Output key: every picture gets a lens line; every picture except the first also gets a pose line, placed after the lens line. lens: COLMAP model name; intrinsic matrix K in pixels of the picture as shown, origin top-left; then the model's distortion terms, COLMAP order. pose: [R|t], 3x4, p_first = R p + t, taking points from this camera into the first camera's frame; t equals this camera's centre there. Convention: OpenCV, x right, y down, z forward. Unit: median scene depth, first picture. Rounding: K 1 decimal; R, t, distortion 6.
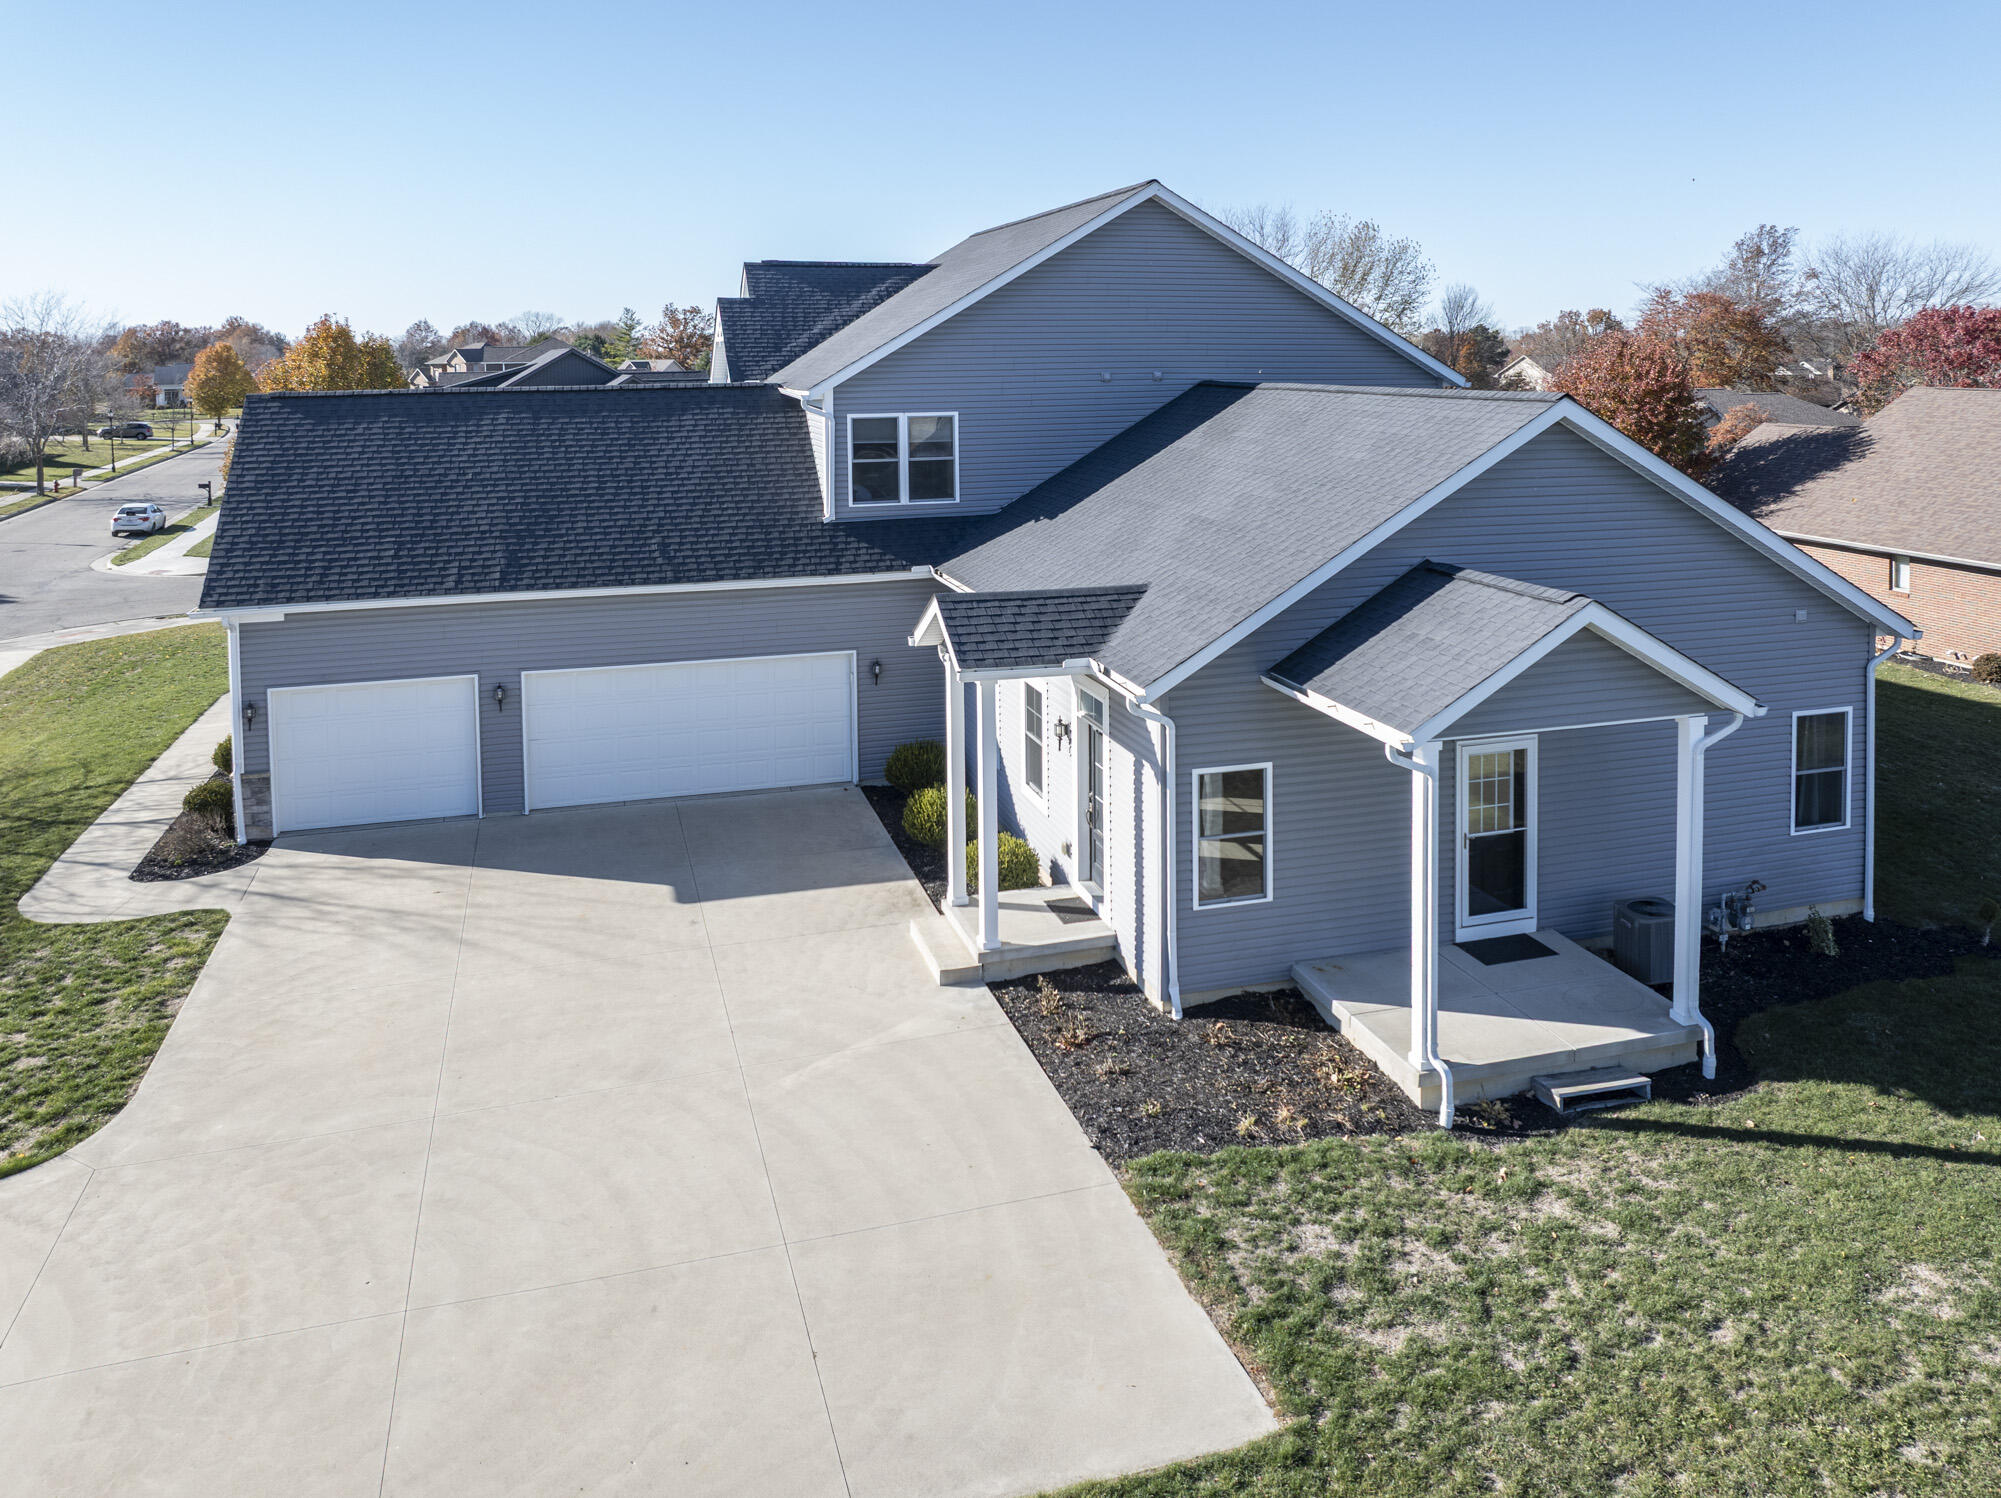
lens RADIAL K [[1461.1, 0, 967.0], [0, 1461.1, 581.4], [0, 0, 1]] dist [-0.012493, -0.003038]
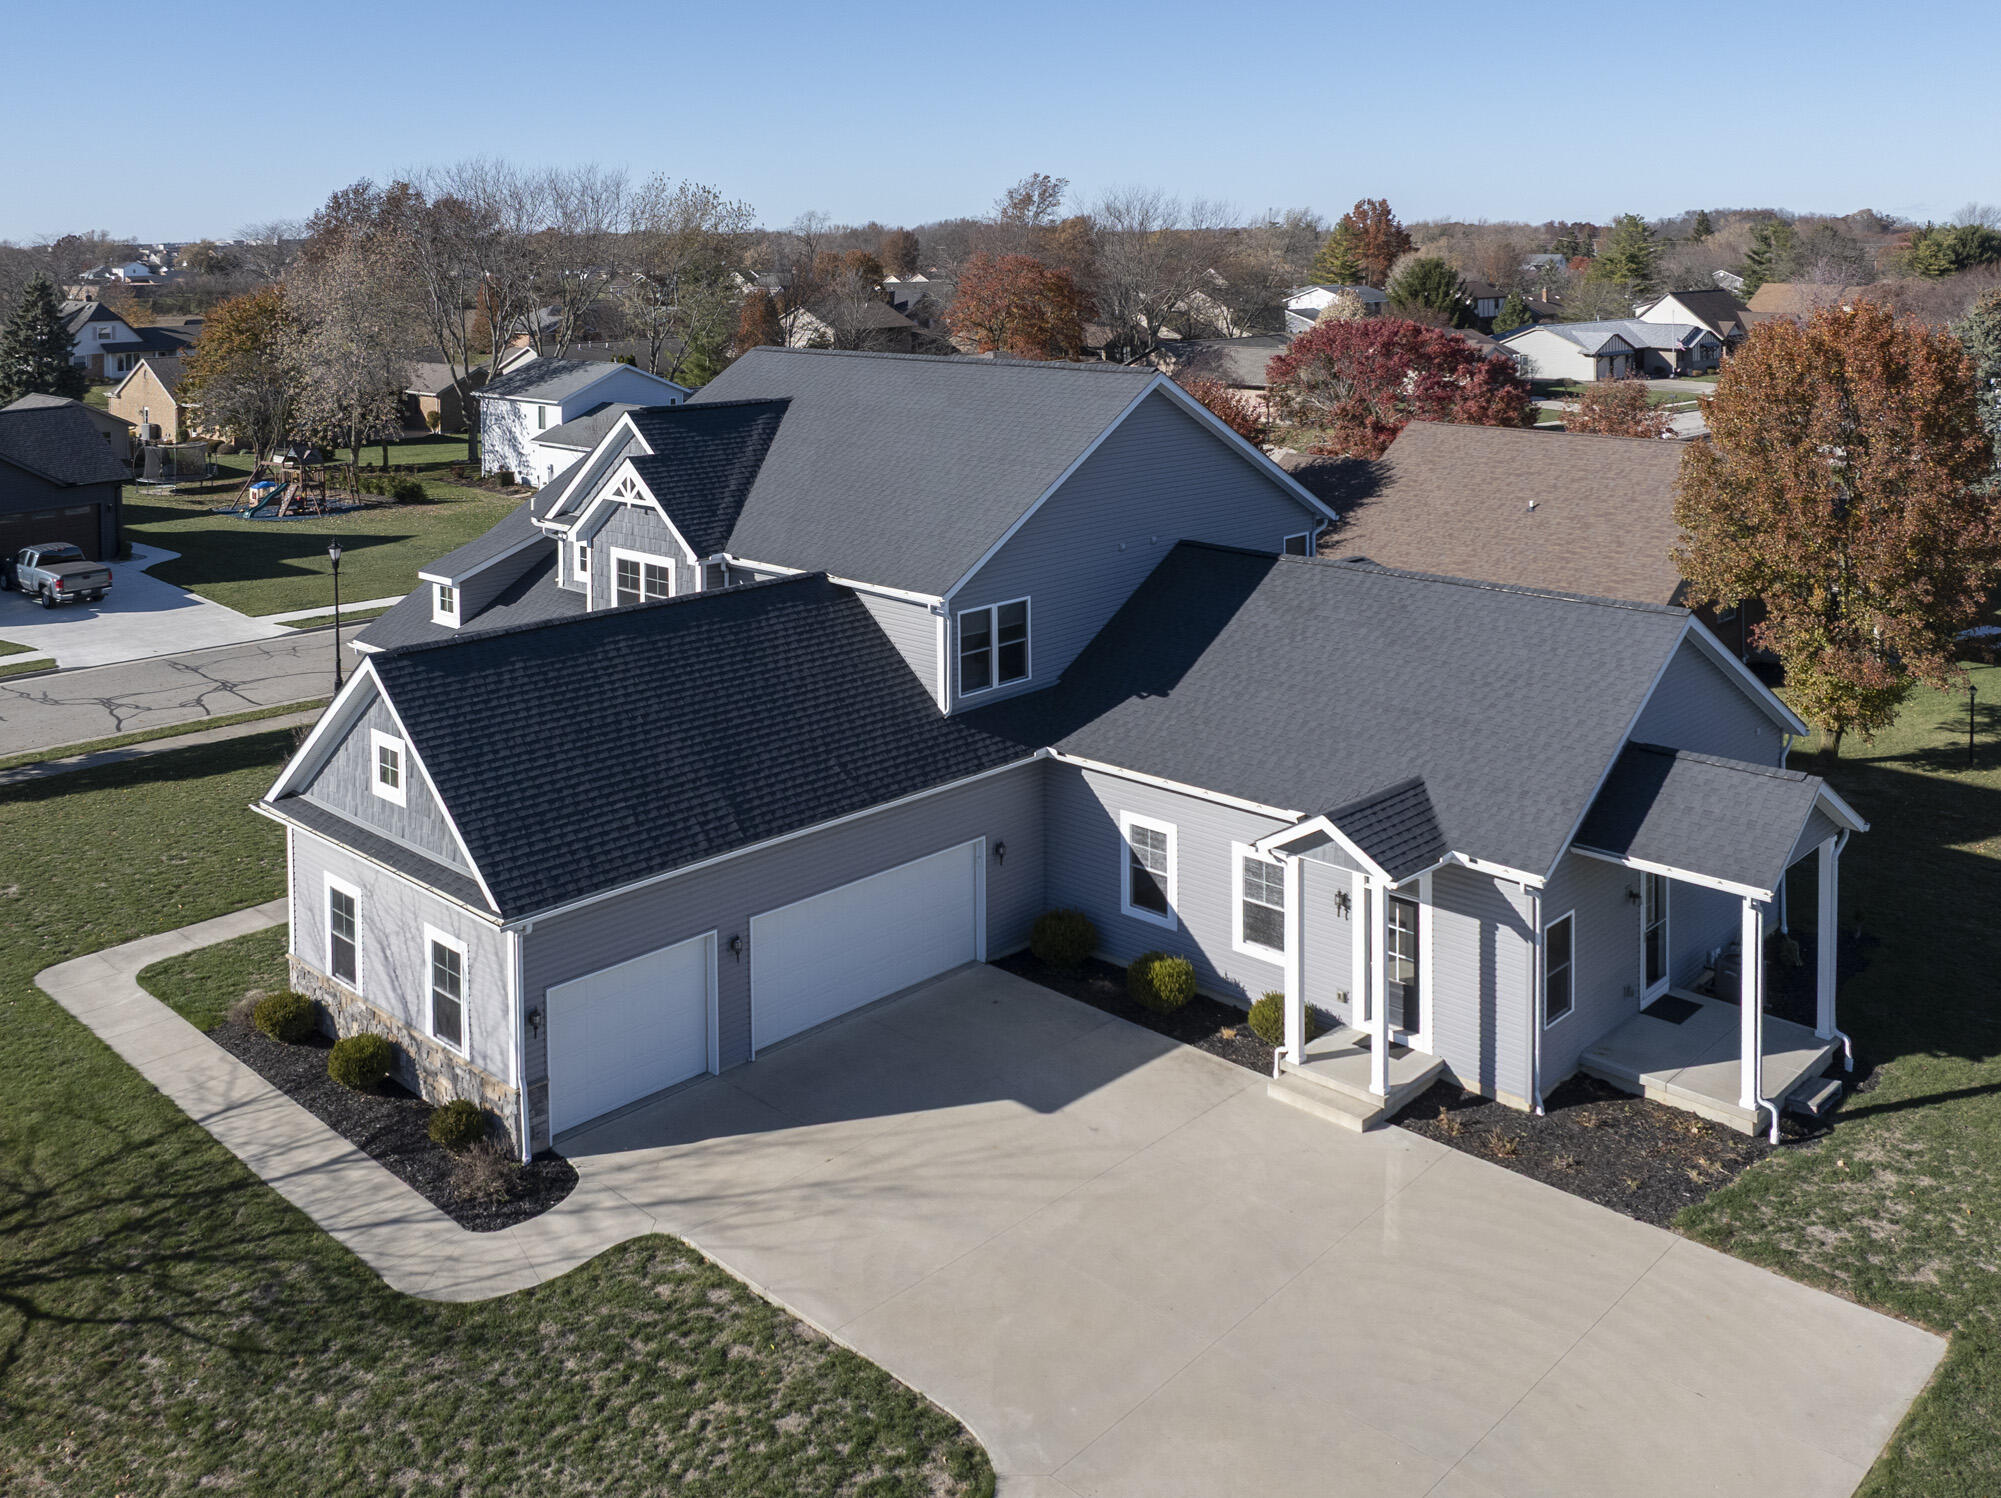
lens RADIAL K [[1732.8, 0, 991.7], [0, 1732.8, 540.3], [0, 0, 1]] dist [-0.024314, 0.001147]
pose [[0.875340, -0.073111, 0.477948, -0.739677], [0.076425, 0.996996, 0.012541, -0.204181], [-0.477429, 0.025550, 0.878299, -0.107782]]
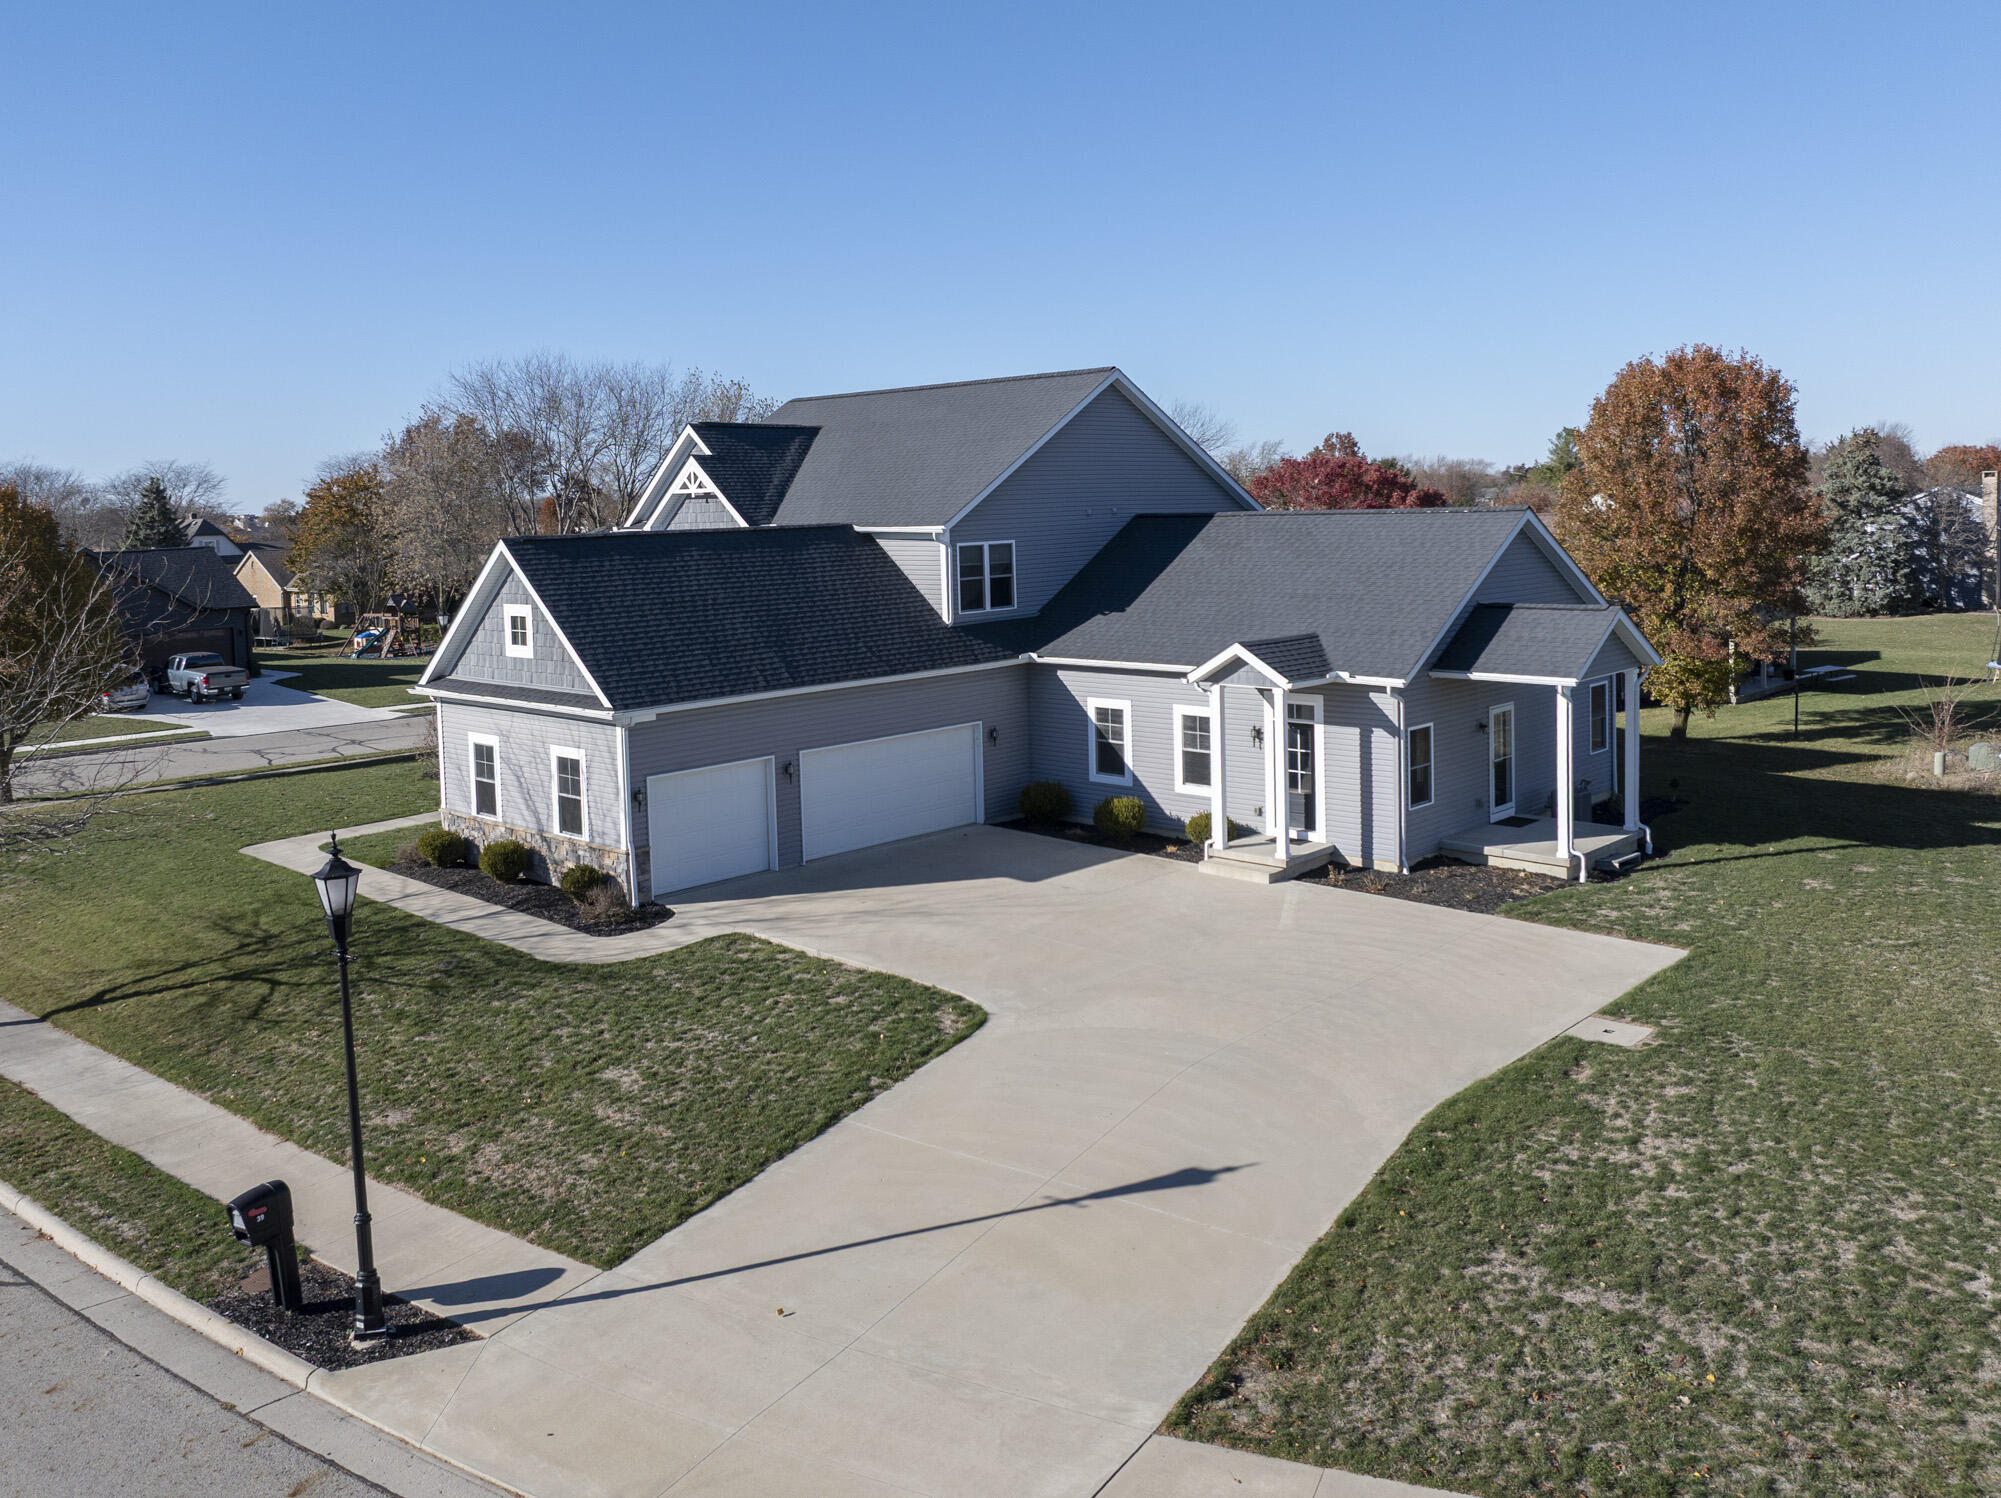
lens RADIAL K [[1538.6, 0, 994.1], [0, 1538.6, 831.2], [0, 0, 1]] dist [-0.012220, -0.003035]
pose [[0.876071, -0.116588, 0.467875, -0.837382], [0.094482, 0.993025, 0.070534, 0.055649], [-0.472835, -0.017587, 0.880976, -0.275538]]
